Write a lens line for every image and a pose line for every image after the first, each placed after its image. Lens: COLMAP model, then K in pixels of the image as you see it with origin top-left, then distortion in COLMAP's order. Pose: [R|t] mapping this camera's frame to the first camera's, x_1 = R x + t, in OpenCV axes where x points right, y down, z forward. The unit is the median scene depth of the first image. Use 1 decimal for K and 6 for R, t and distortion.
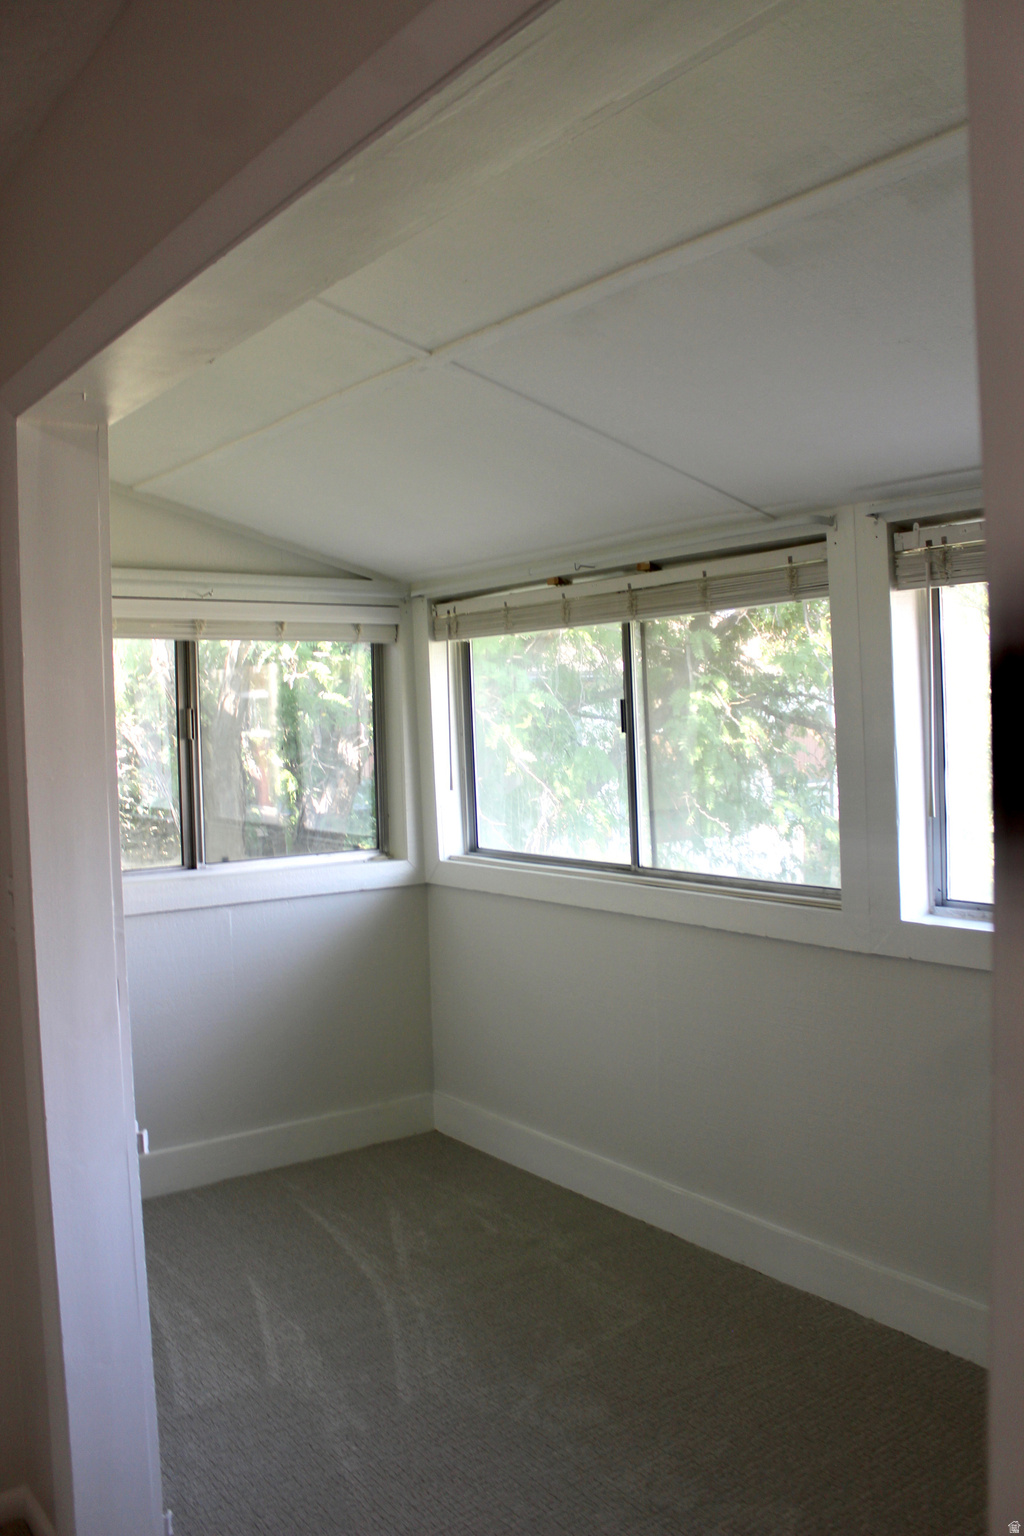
lens RADIAL K [[1290.0, 0, 512.0], [0, 1290.0, 768.0], [0, 0, 1]] dist [-0.157885, 0.145494]
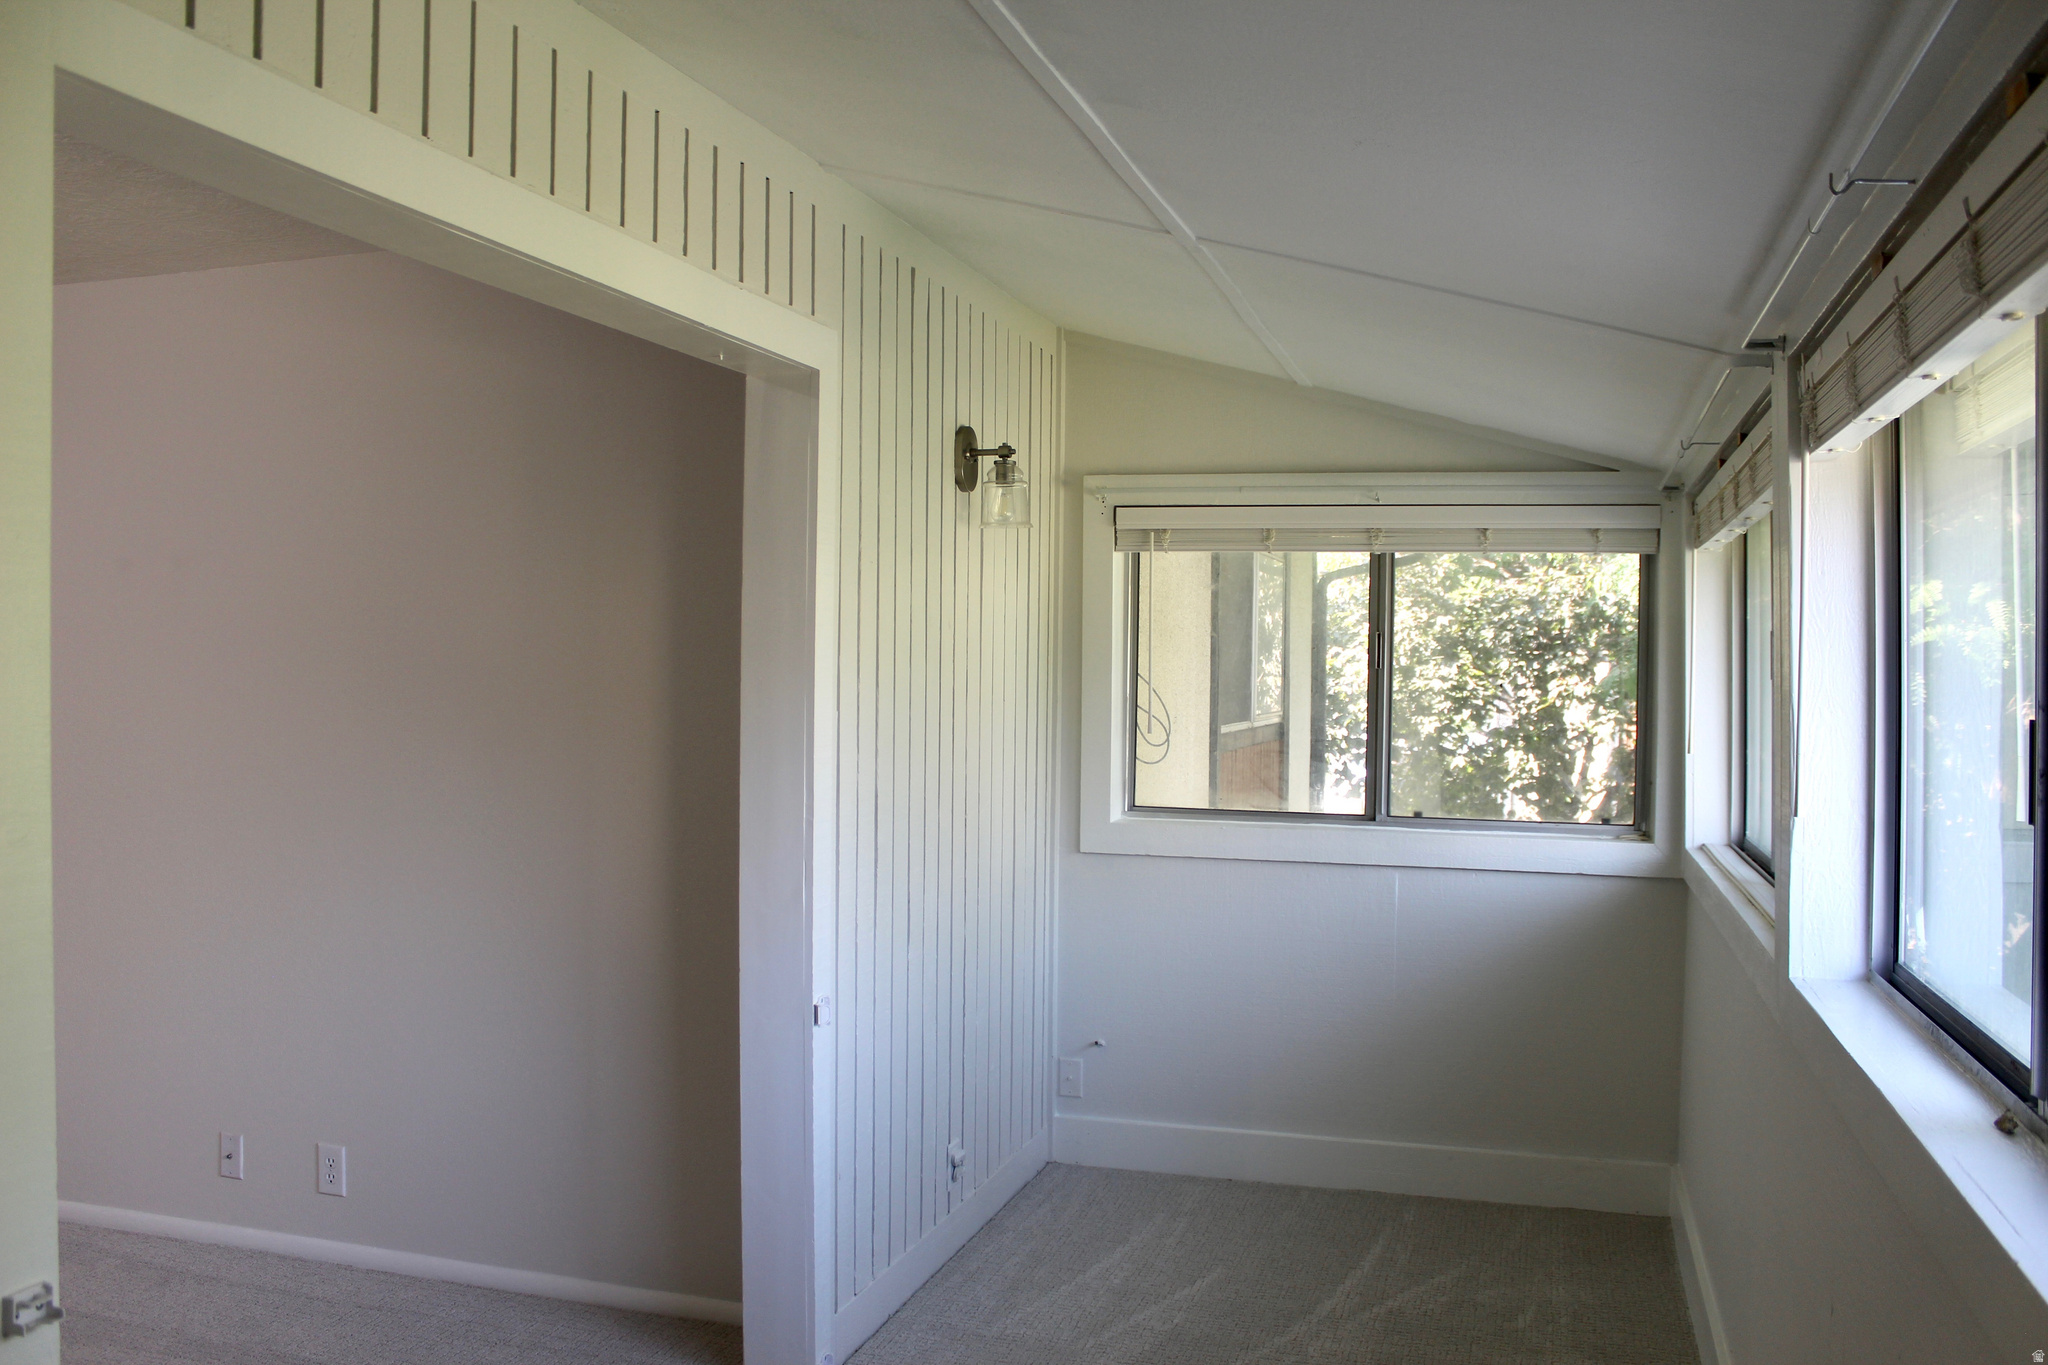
lens RADIAL K [[1720.0, 0, 1024.0], [0, 1720.0, 682.5], [0, 0, 1]] dist [-0.157885, 0.145494]
pose [[0.592473, 0.043585, -0.804411, 0.555177], [-0.065031, 0.997864, 0.006169, -0.004654], [0.802961, 0.048657, 0.594042, 0.140342]]
